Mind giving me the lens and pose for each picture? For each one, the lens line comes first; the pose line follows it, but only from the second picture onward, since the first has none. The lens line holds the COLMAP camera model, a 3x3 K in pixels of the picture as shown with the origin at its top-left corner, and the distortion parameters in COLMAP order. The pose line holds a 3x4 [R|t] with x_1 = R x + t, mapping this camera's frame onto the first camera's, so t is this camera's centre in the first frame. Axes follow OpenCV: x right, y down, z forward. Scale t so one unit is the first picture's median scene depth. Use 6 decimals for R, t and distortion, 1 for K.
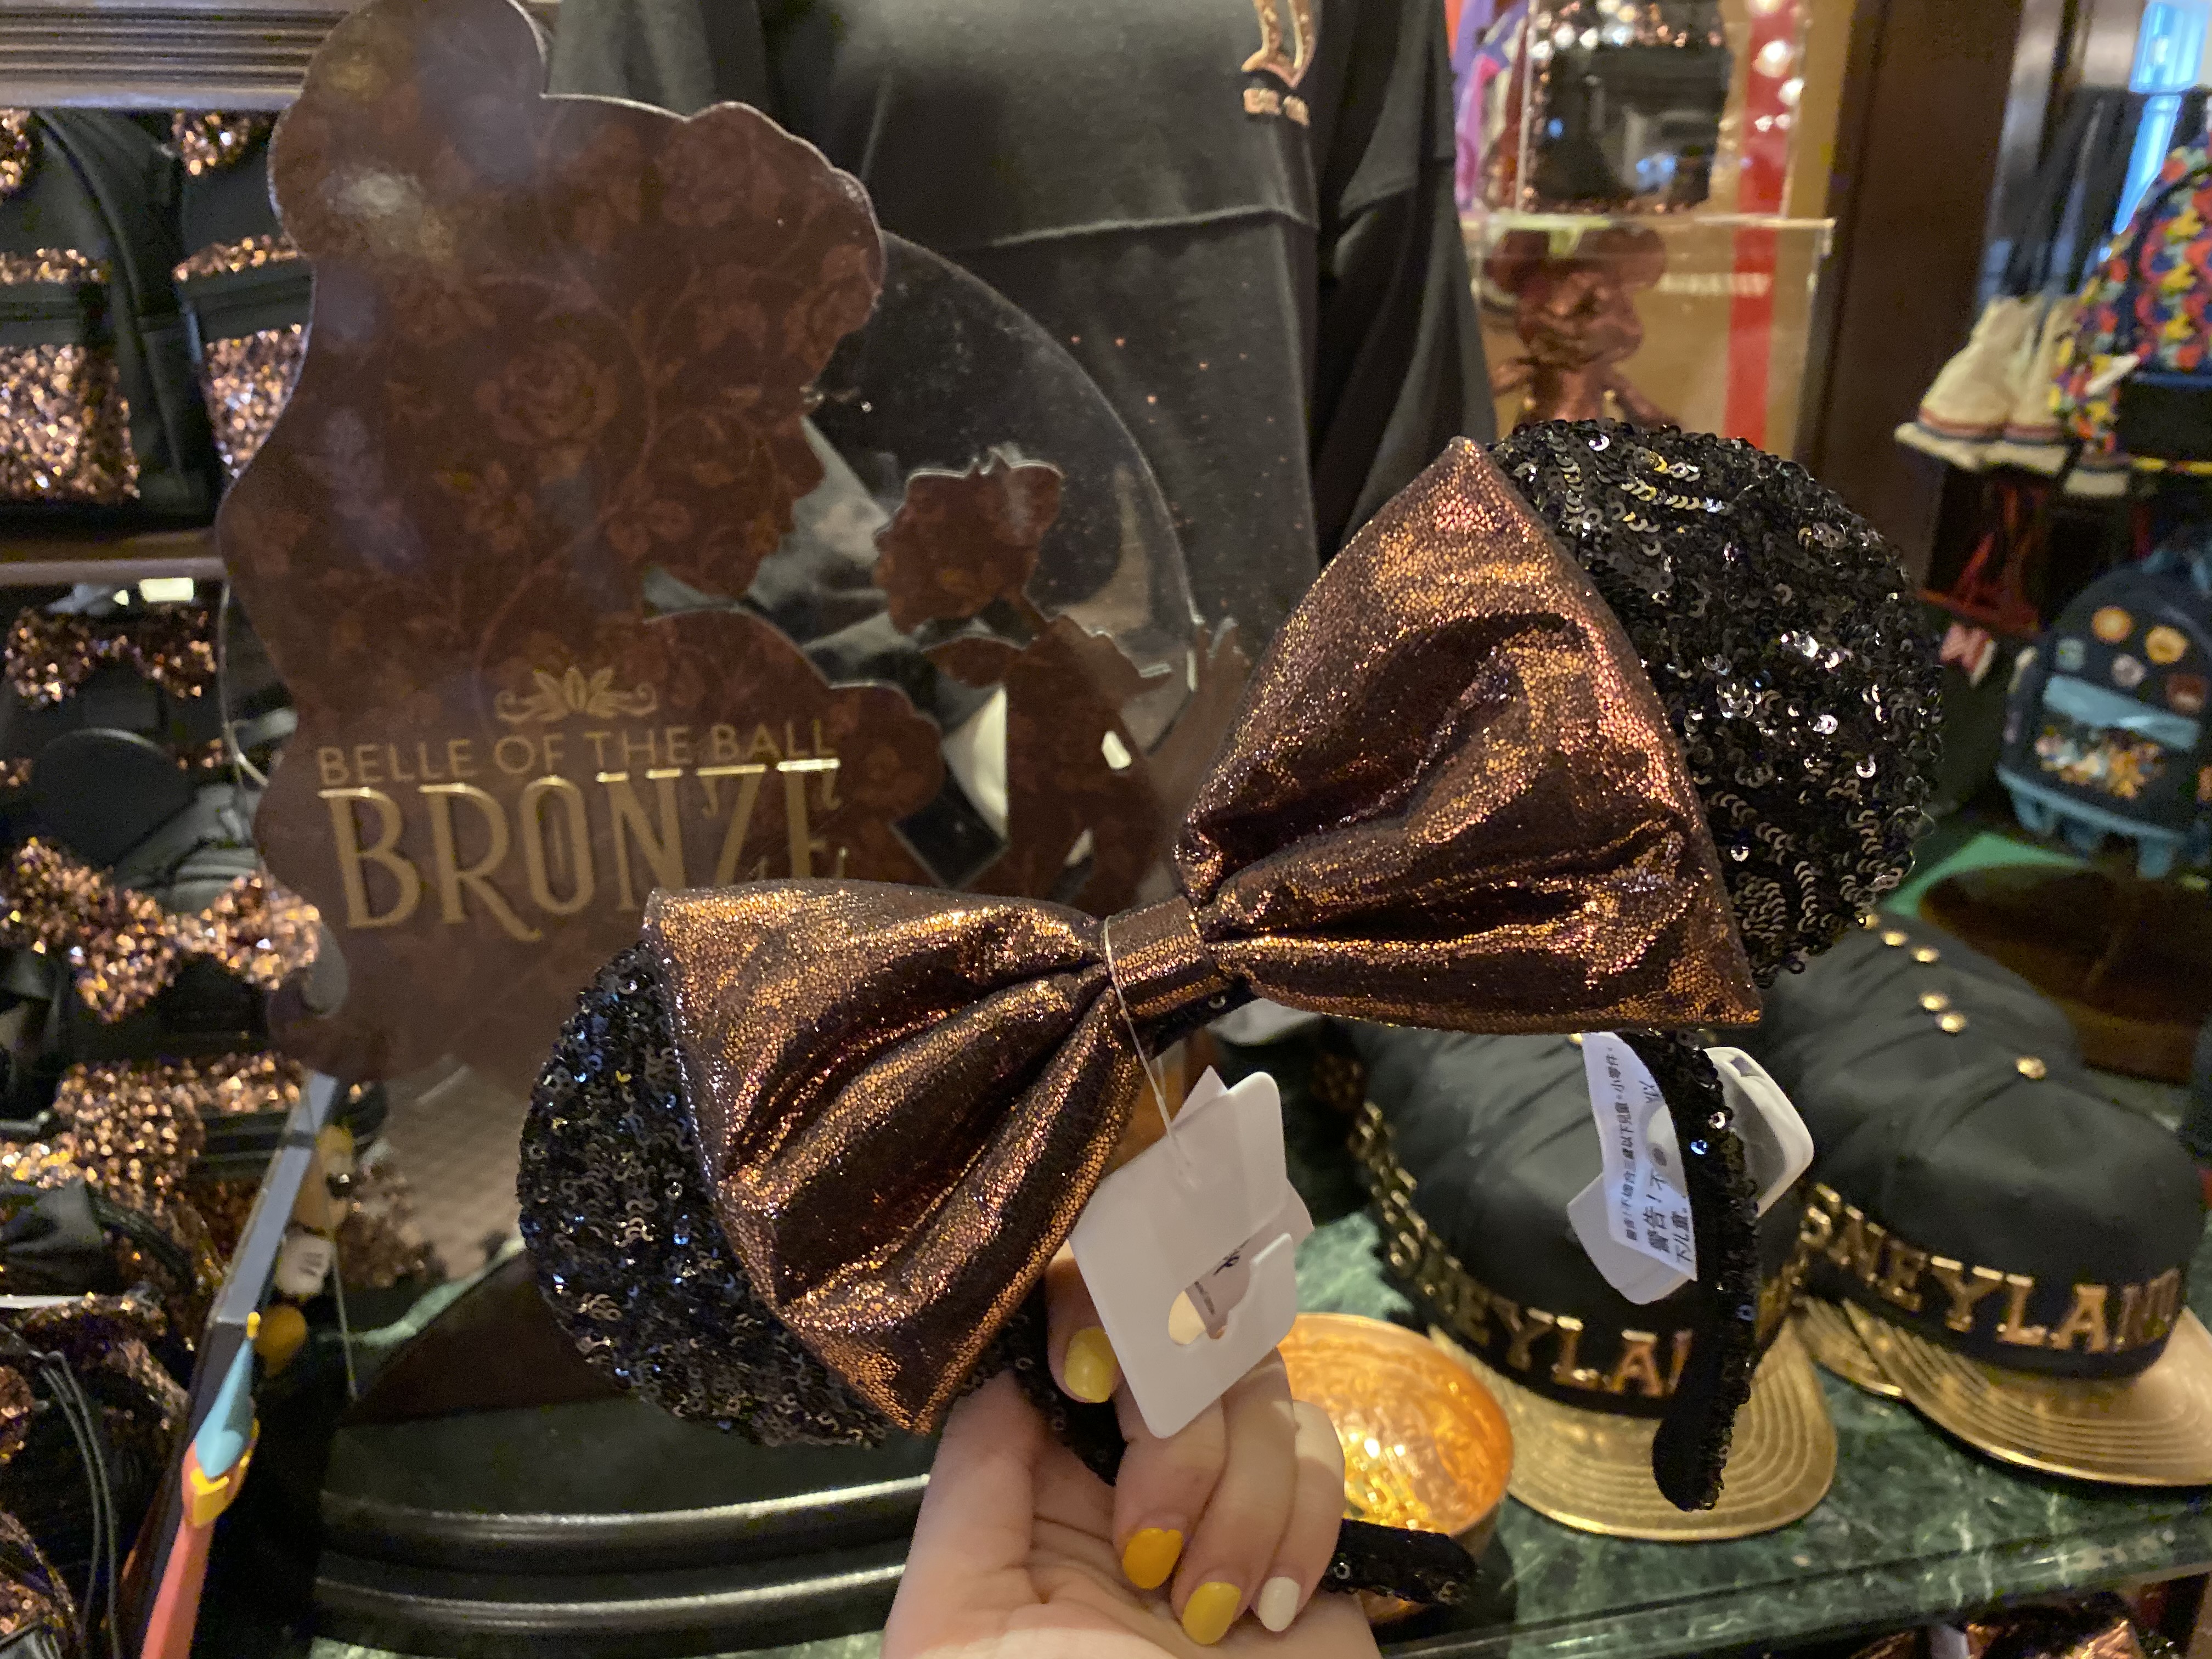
lens RADIAL K [[1723.5, 0, 1112.3], [0, 1723.5, 815.6], [0, 0, 1]] dist [-0.000503, -0.006566]
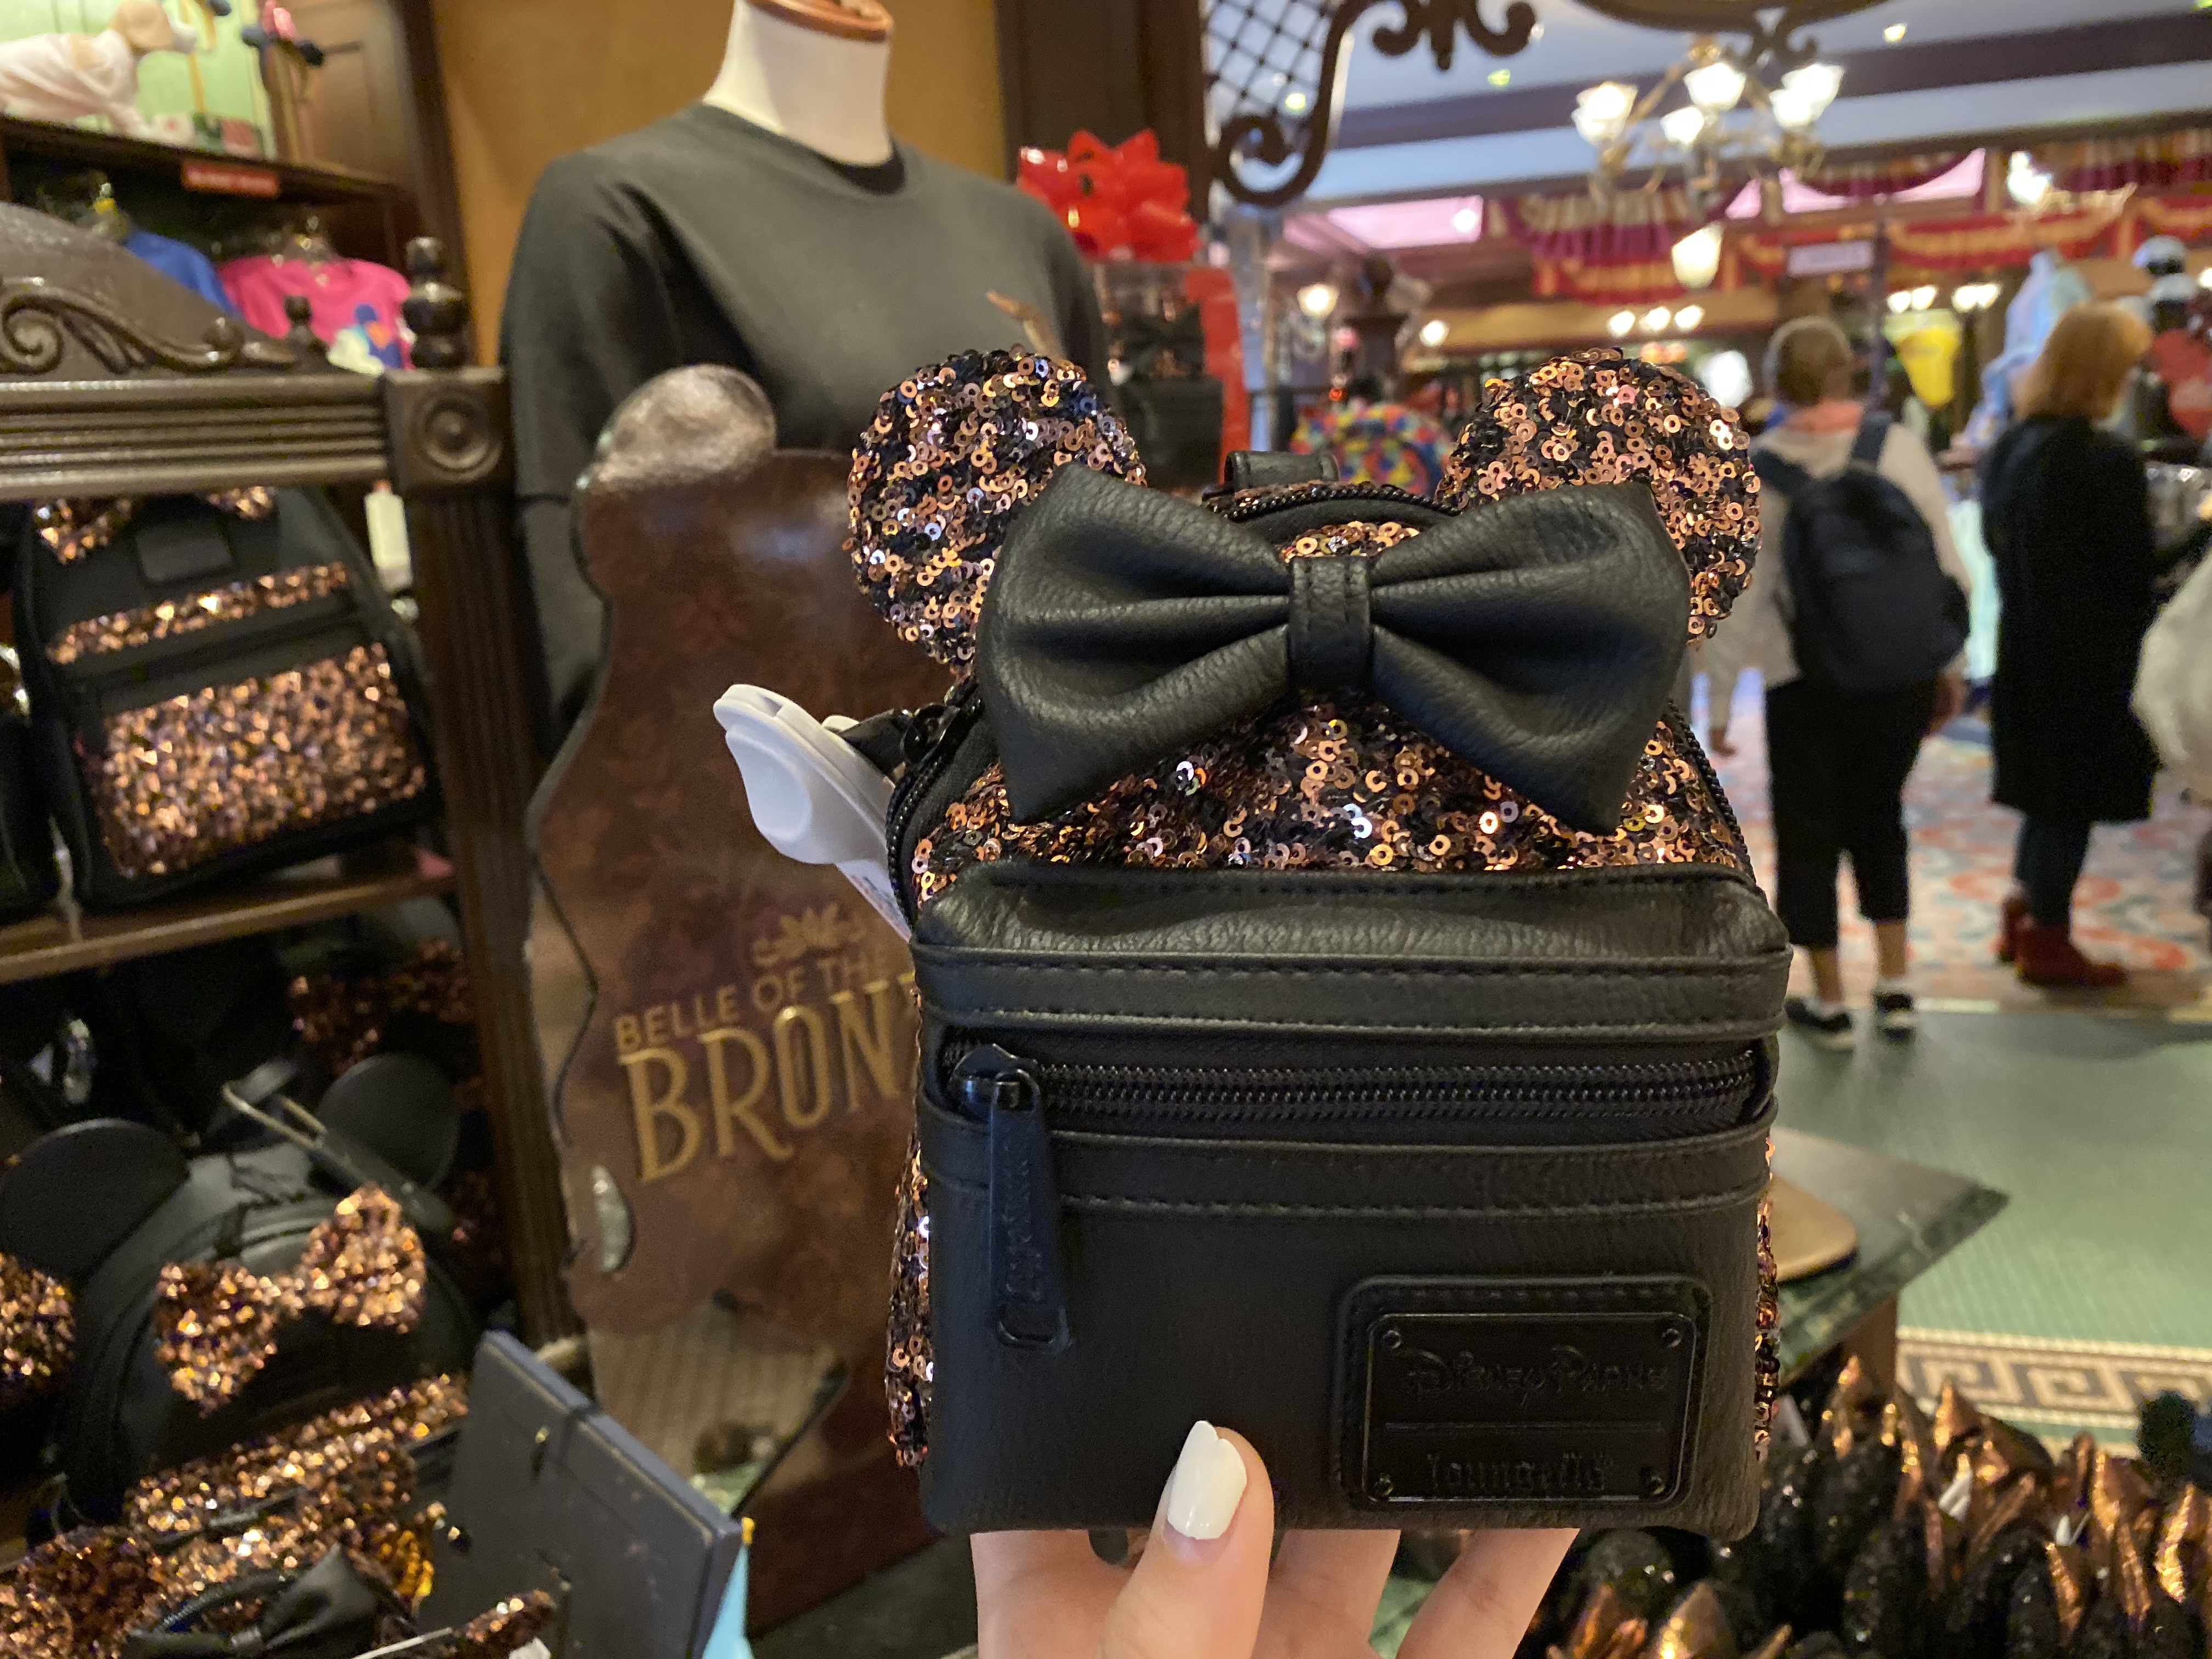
lens RADIAL K [[1716.3, 0, 1107.1], [0, 1716.3, 794.4], [0, 0, 1]] dist [-0.009863, 0.000151]
pose [[0.866096, -0.154835, 0.475294, -0.553707], [0.237907, 0.963907, -0.119513, 0.022828], [-0.439634, 0.216586, 0.871672, -0.106430]]
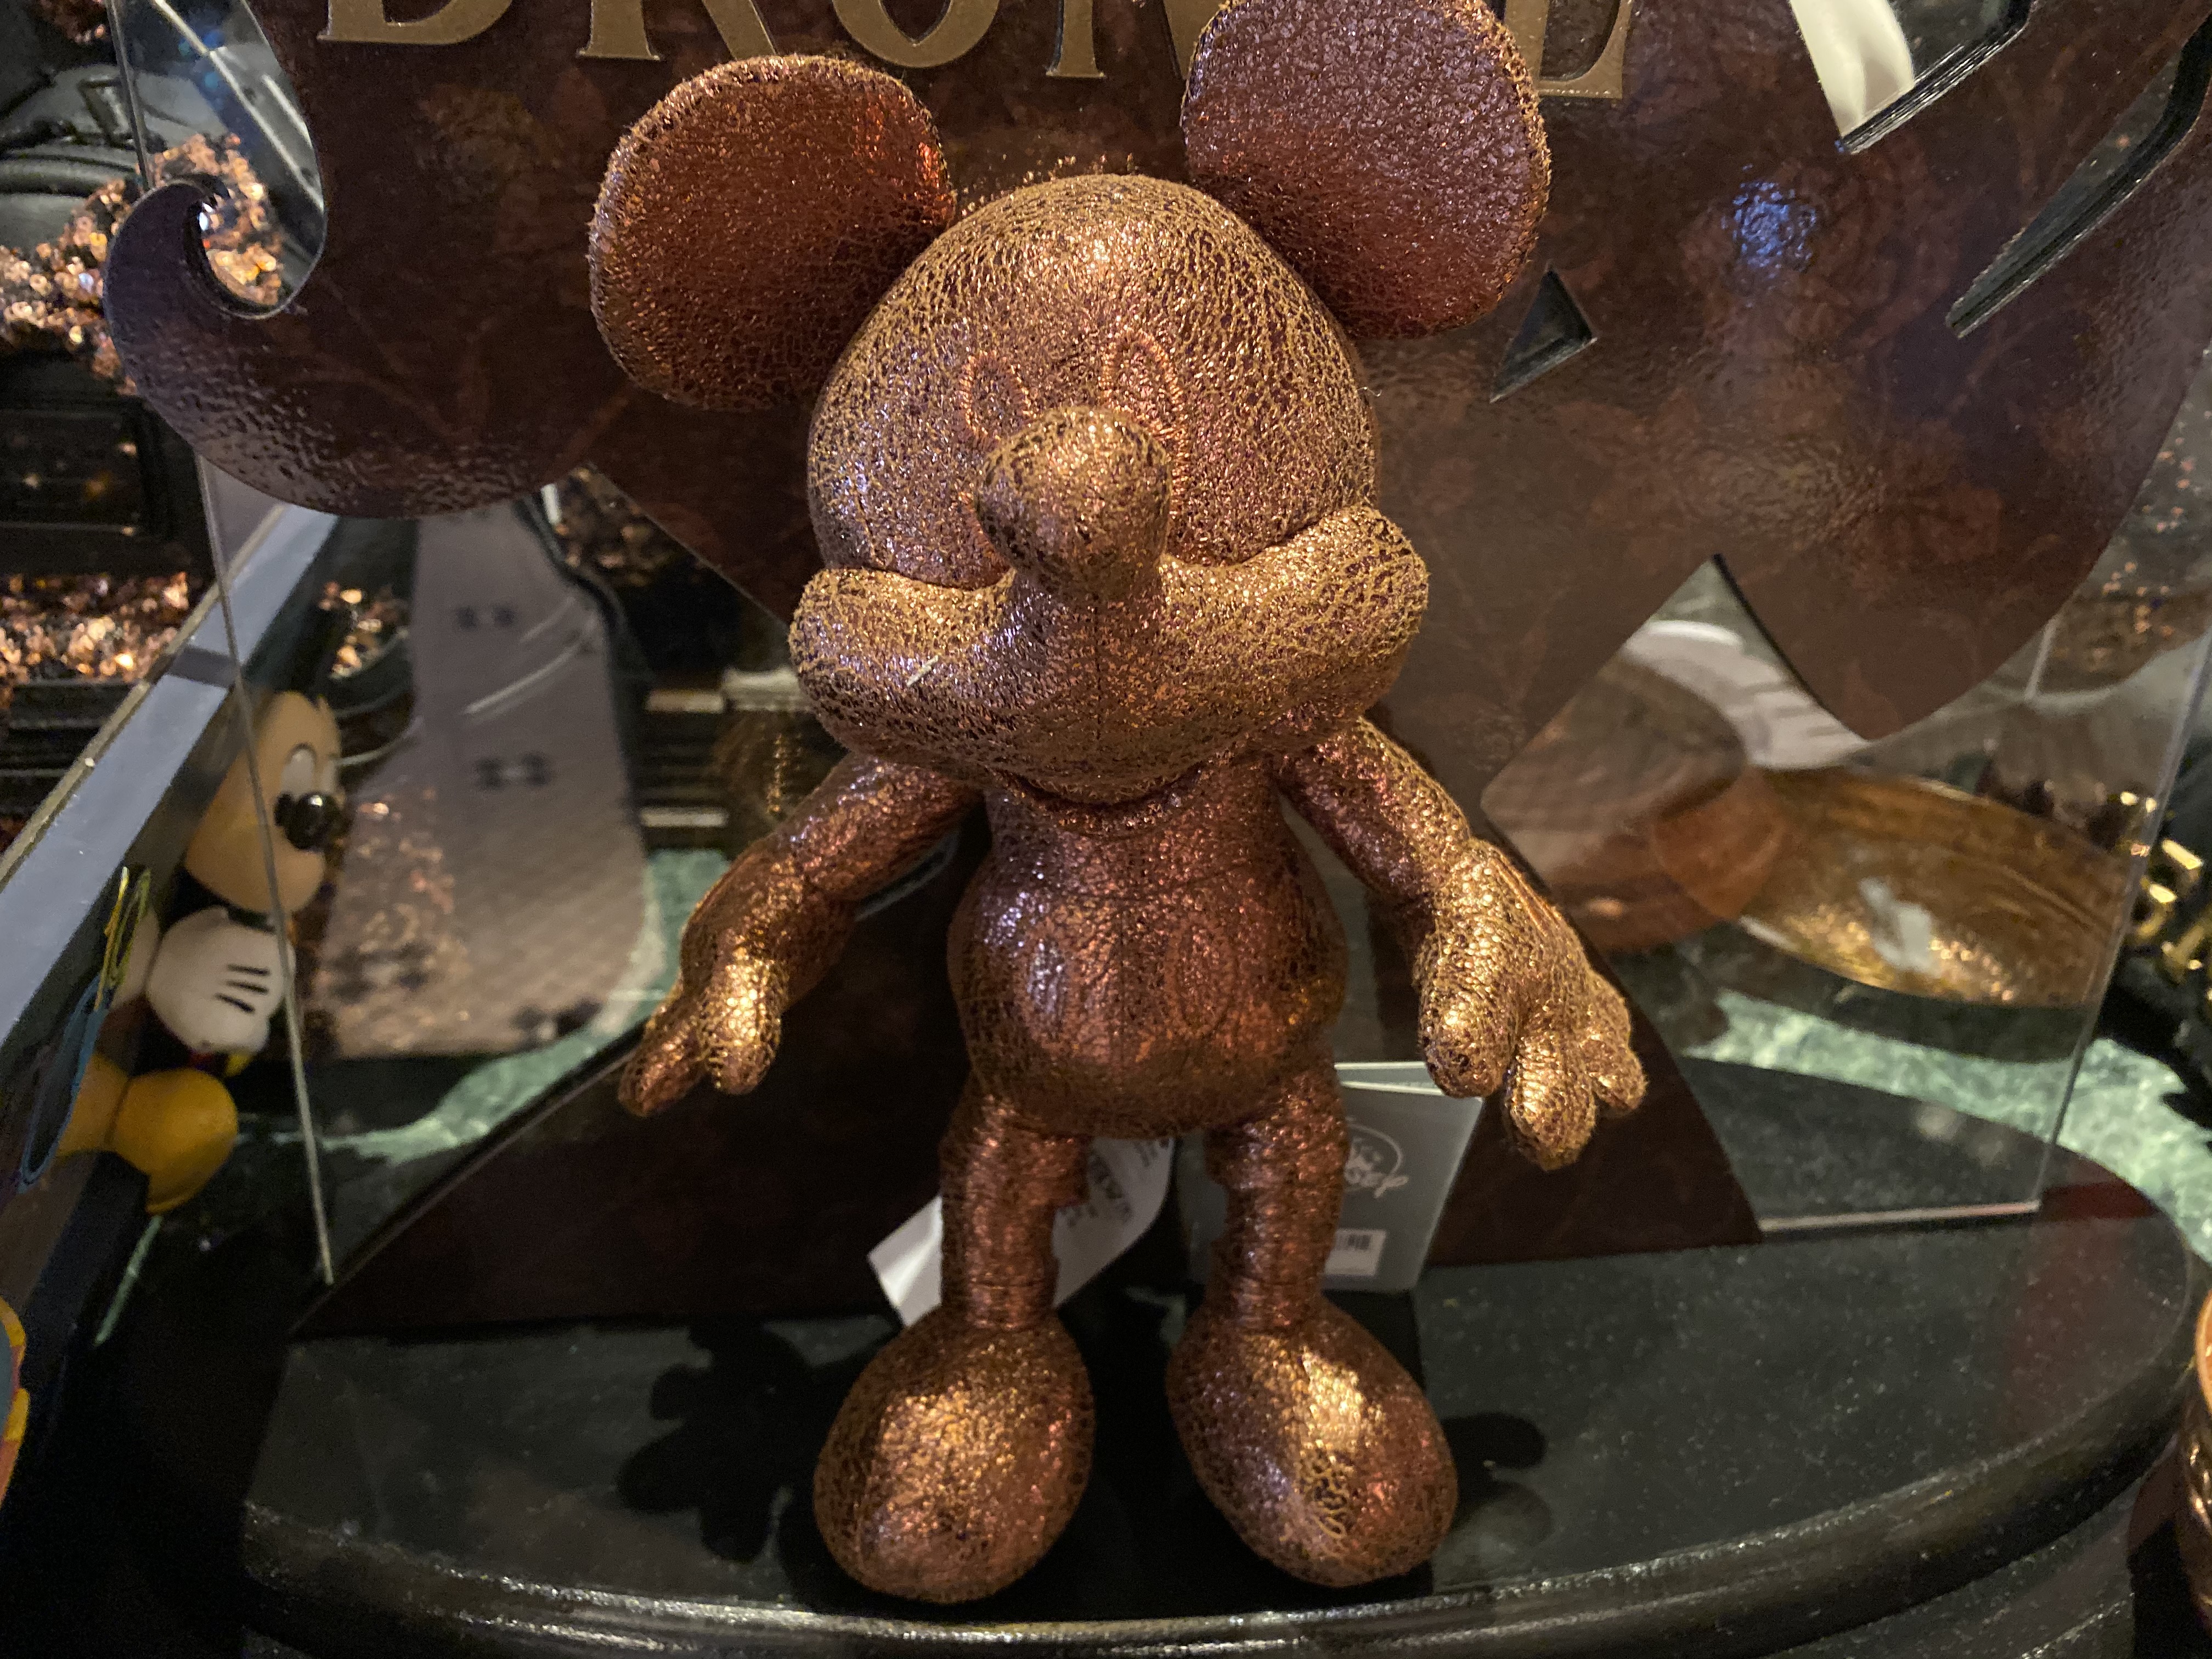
lens RADIAL K [[1730.4, 0, 1102.0], [0, 1730.4, 793.5], [0, 0, 1]] dist [0.010570, 0.007596]
pose [[0.997884, 0.063426, -0.014270, -0.221730], [-0.061945, 0.994245, 0.087402, 0.147525], [0.019732, -0.086333, 0.996071, 0.522591]]
